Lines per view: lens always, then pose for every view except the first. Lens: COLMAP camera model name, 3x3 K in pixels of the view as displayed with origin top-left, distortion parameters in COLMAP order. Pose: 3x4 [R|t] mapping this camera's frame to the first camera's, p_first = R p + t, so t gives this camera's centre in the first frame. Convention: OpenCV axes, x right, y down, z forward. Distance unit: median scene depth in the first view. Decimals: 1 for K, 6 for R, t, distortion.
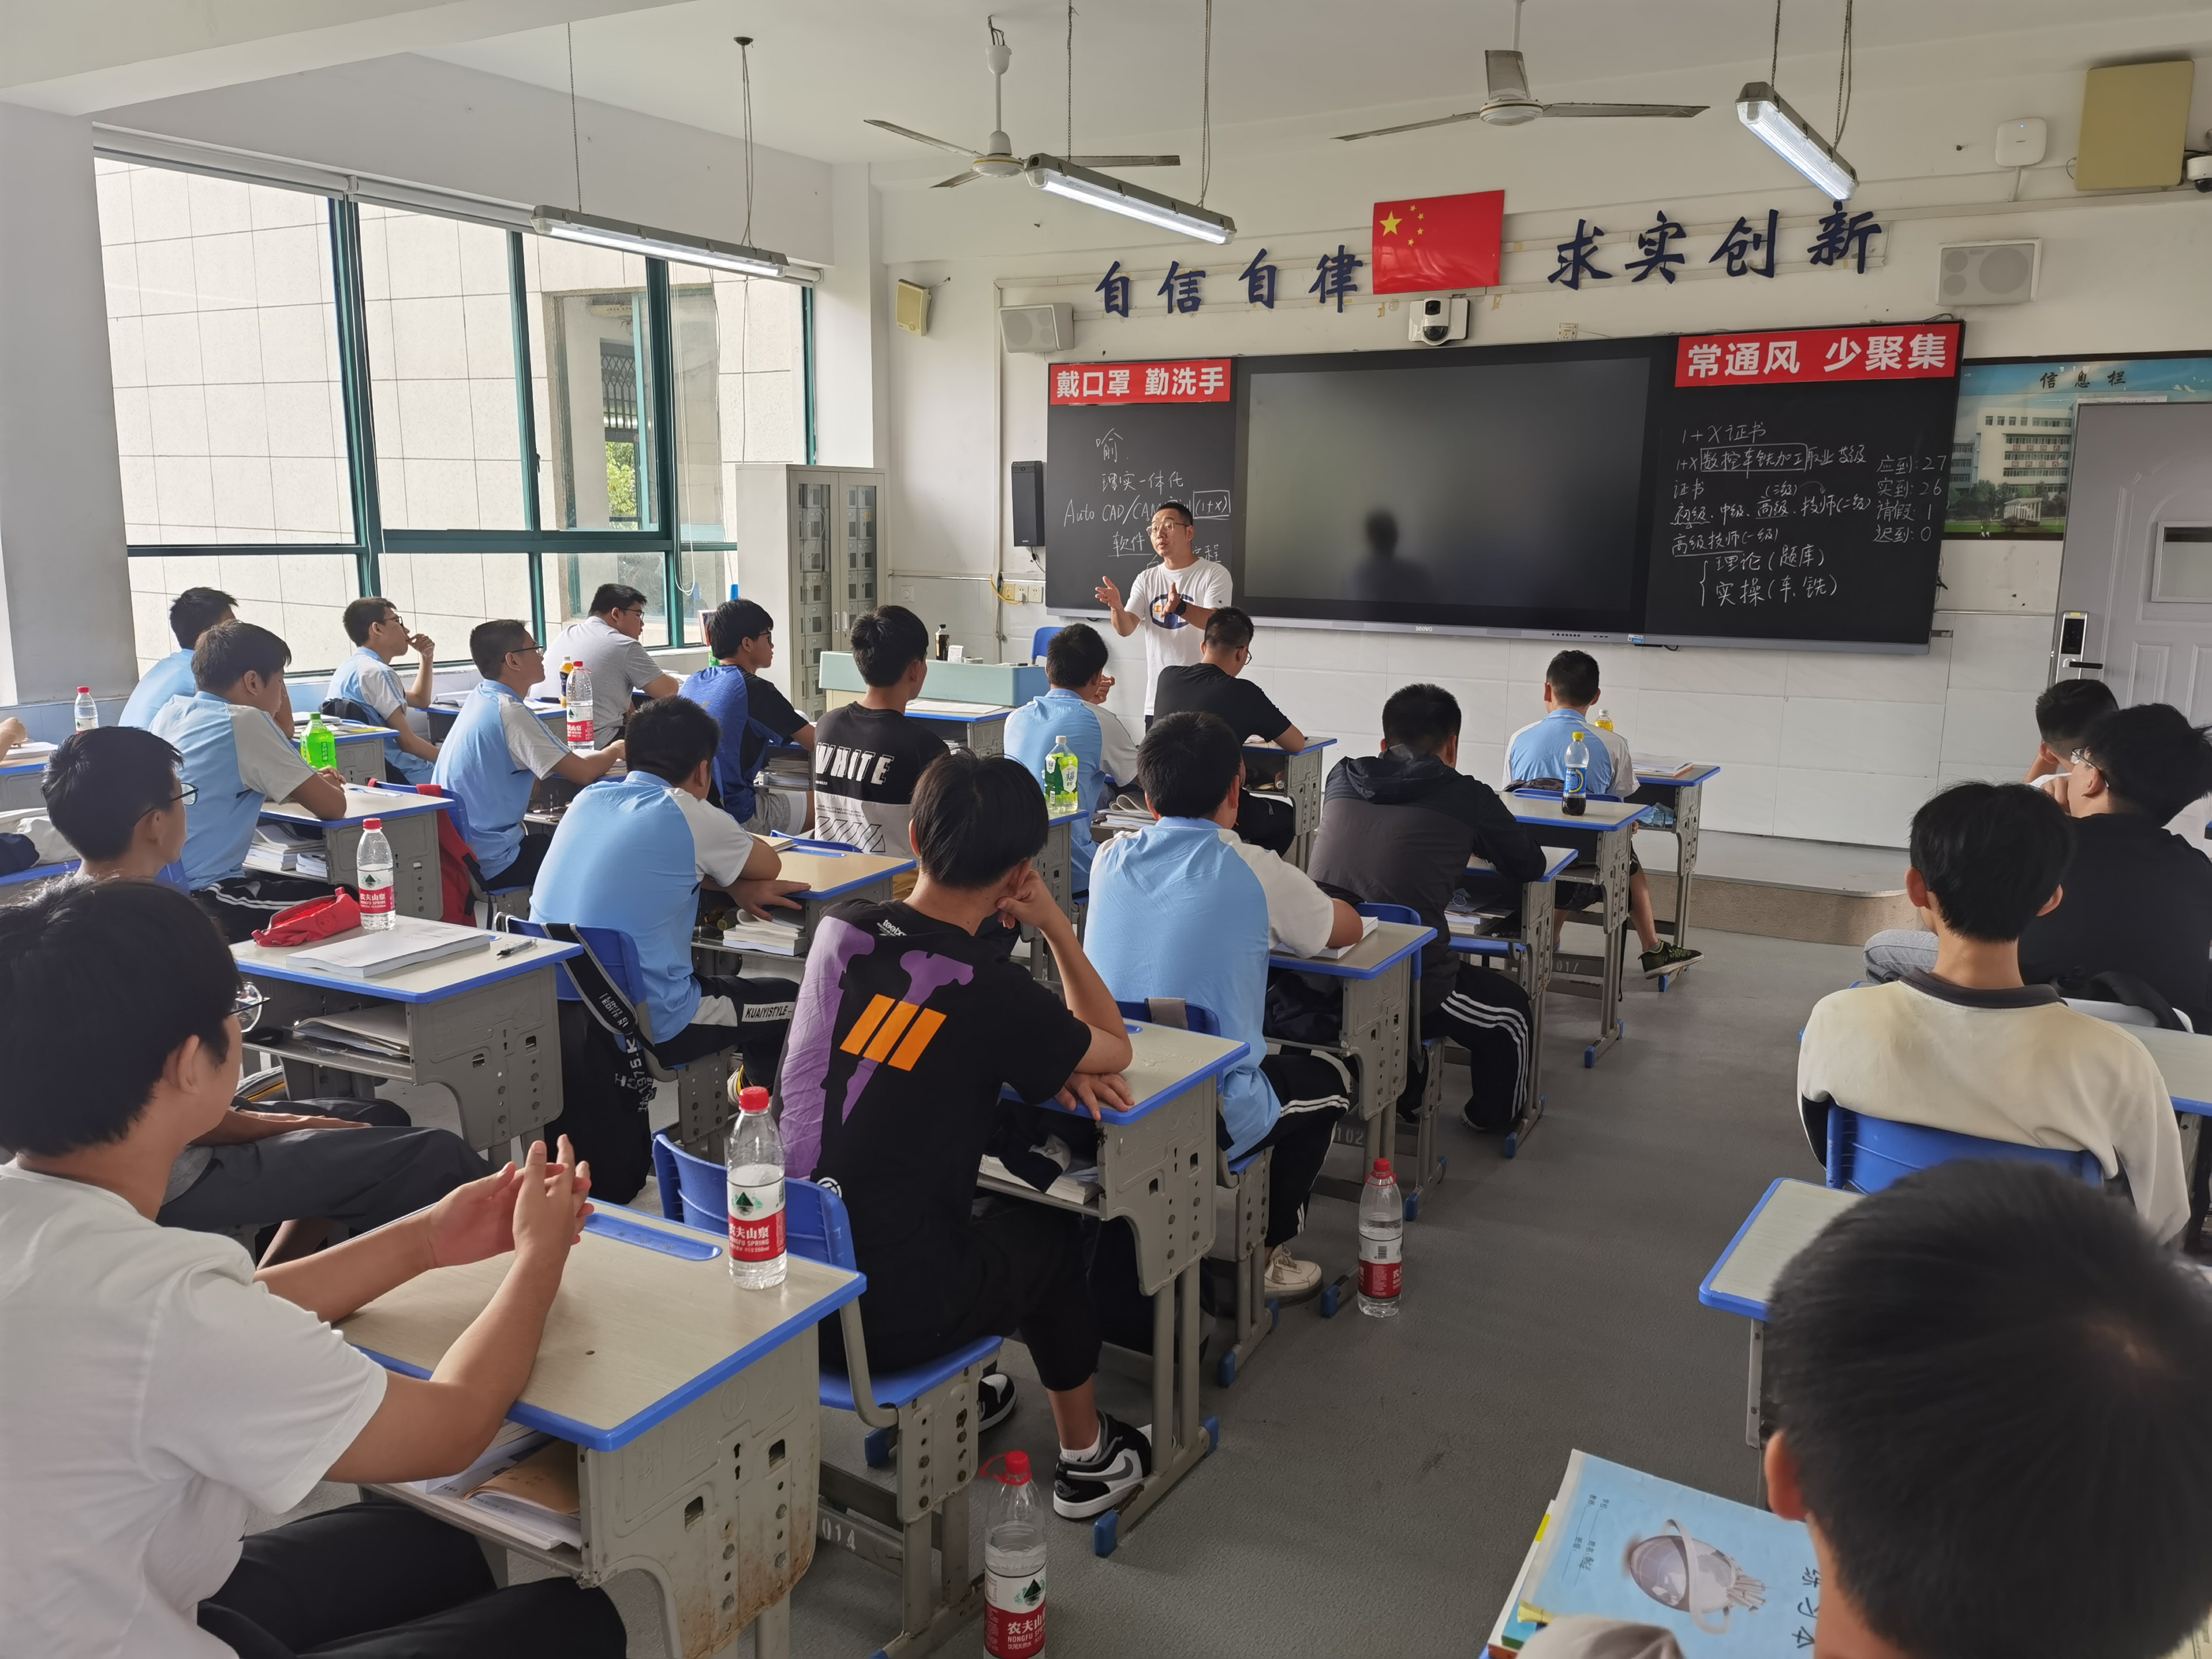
lens RADIAL K [[1725.5, 0, 1094.2], [0, 1725.5, 831.3], [0, 0, 1]] dist [-0.009219, -0.017451]
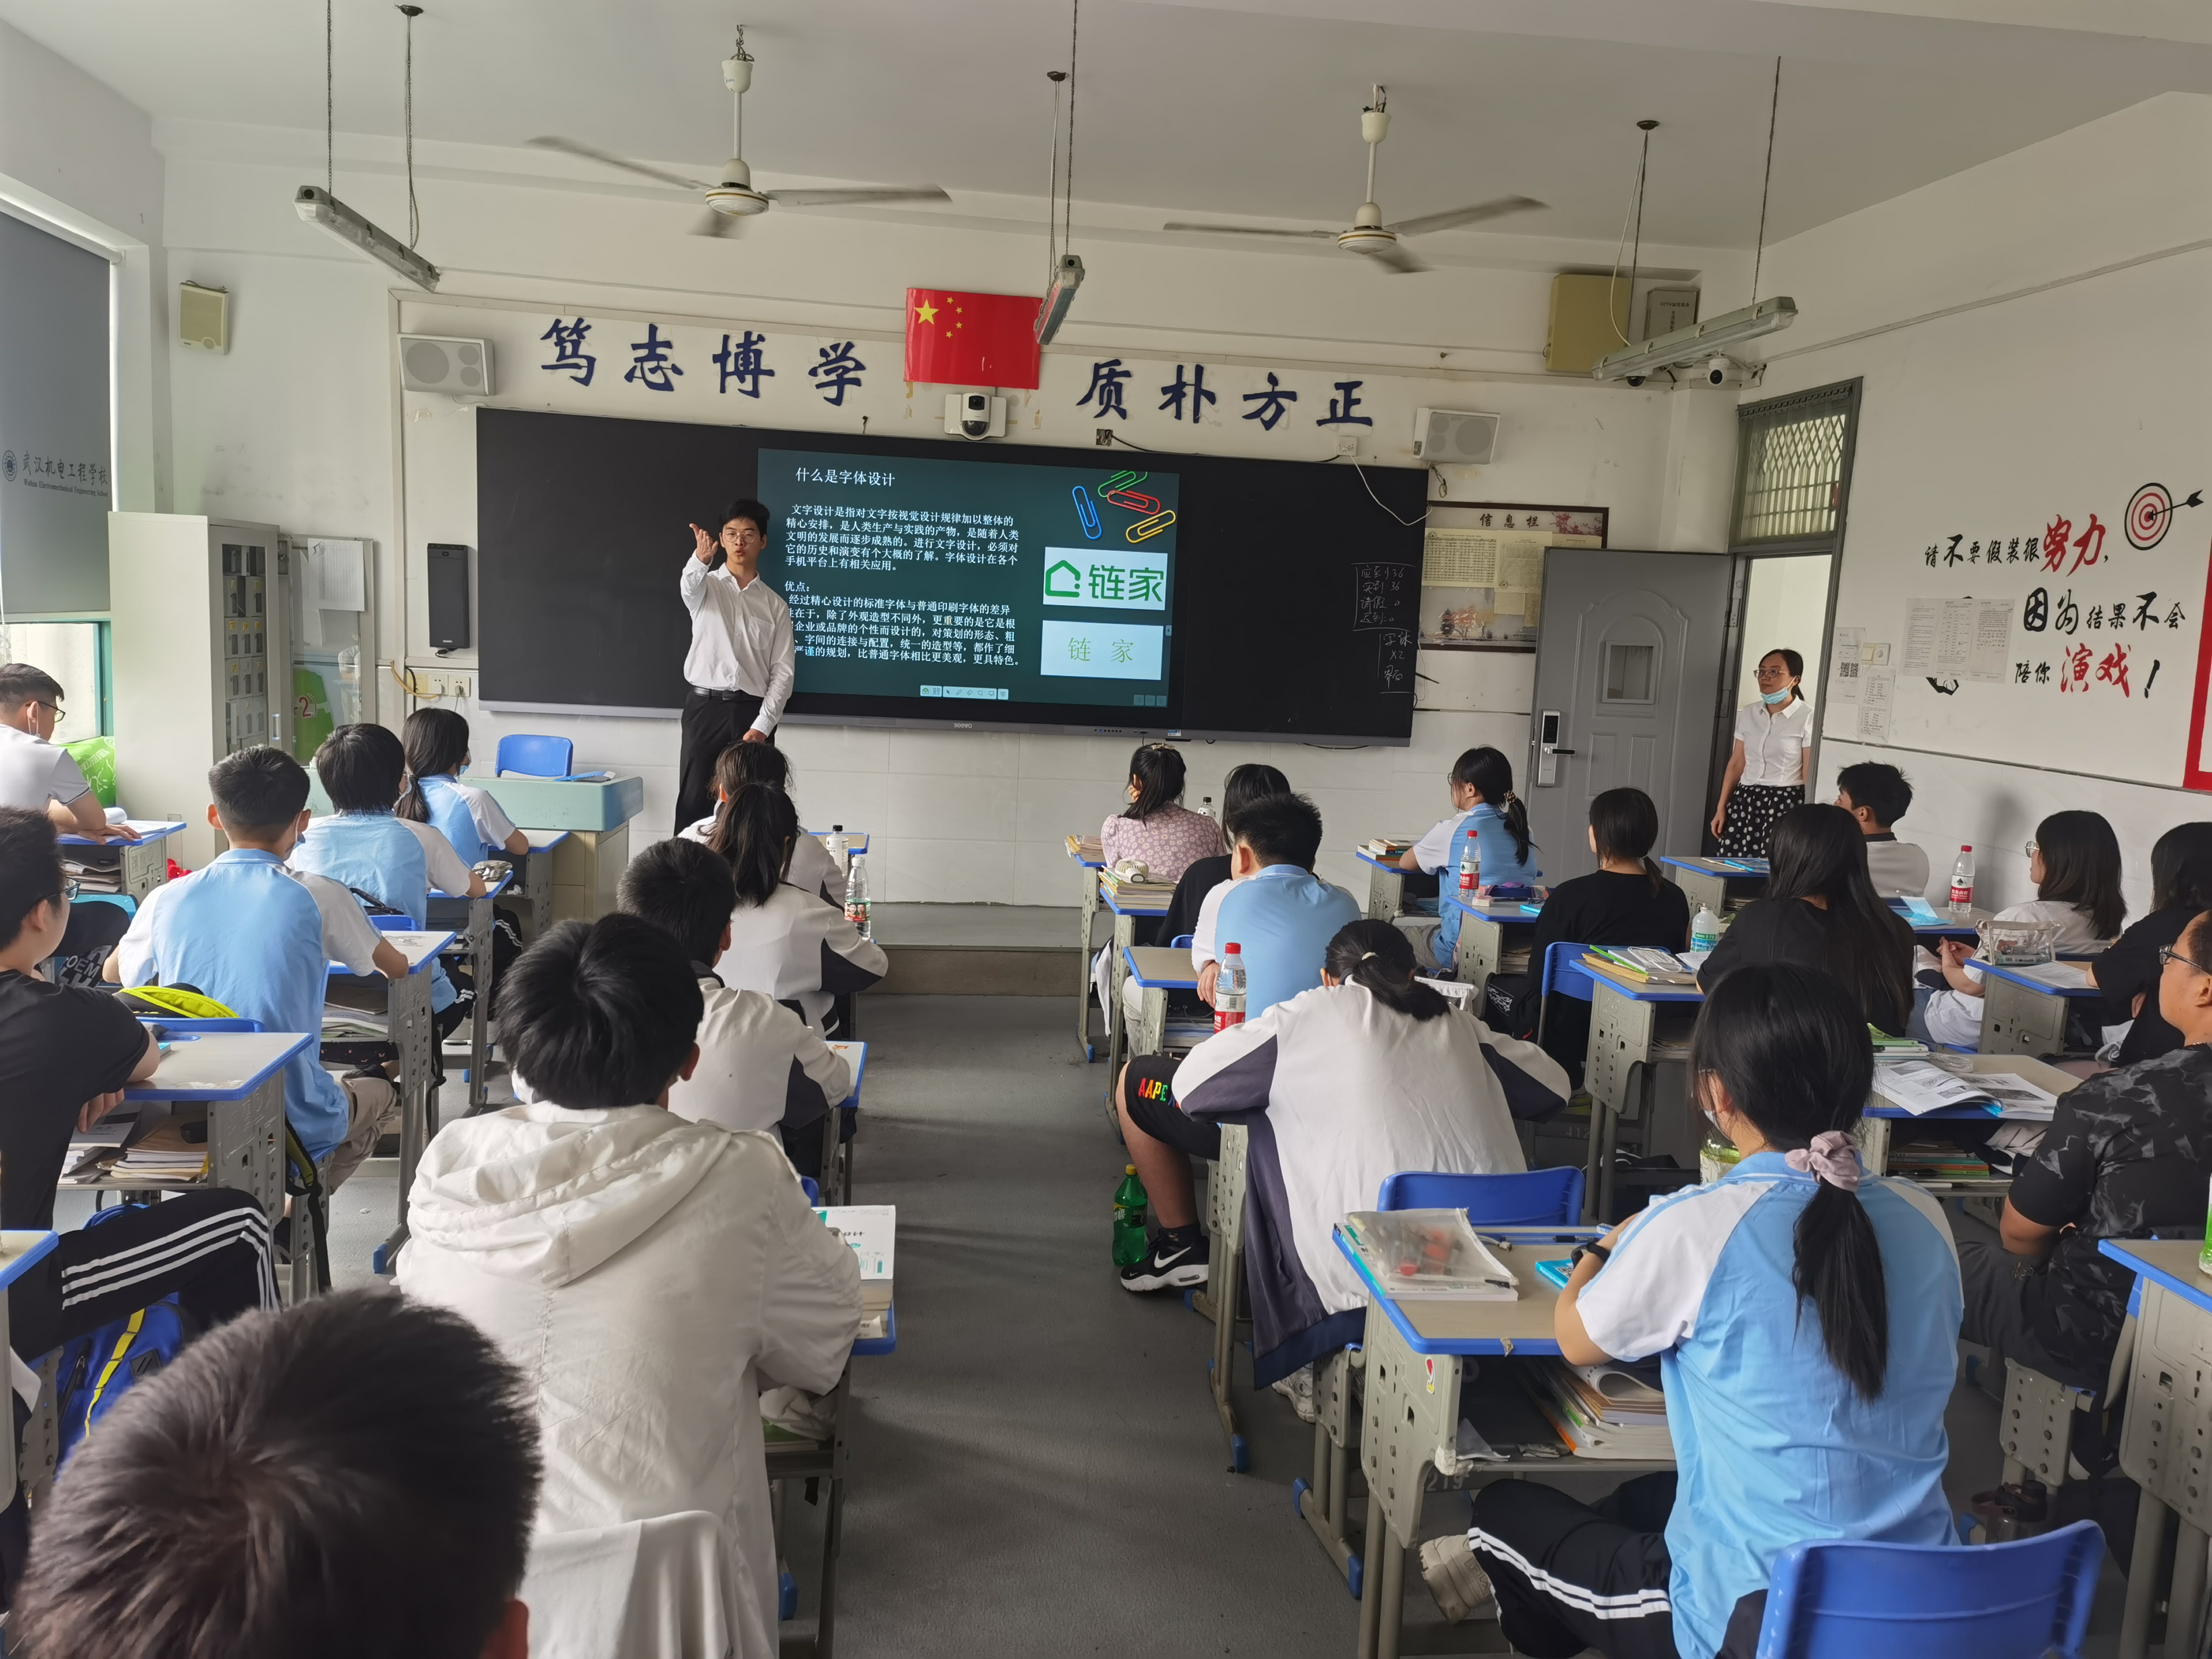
lens RADIAL K [[1725.5, 0, 1106.0], [0, 1725.5, 831.2], [0, 0, 1]] dist [-0.009219, -0.017451]
pose [[0.772368, -0.047476, 0.633399, -0.383727], [0.073979, 0.997140, -0.015470, -0.036956], [-0.630852, 0.058807, 0.773671, 0.199613]]
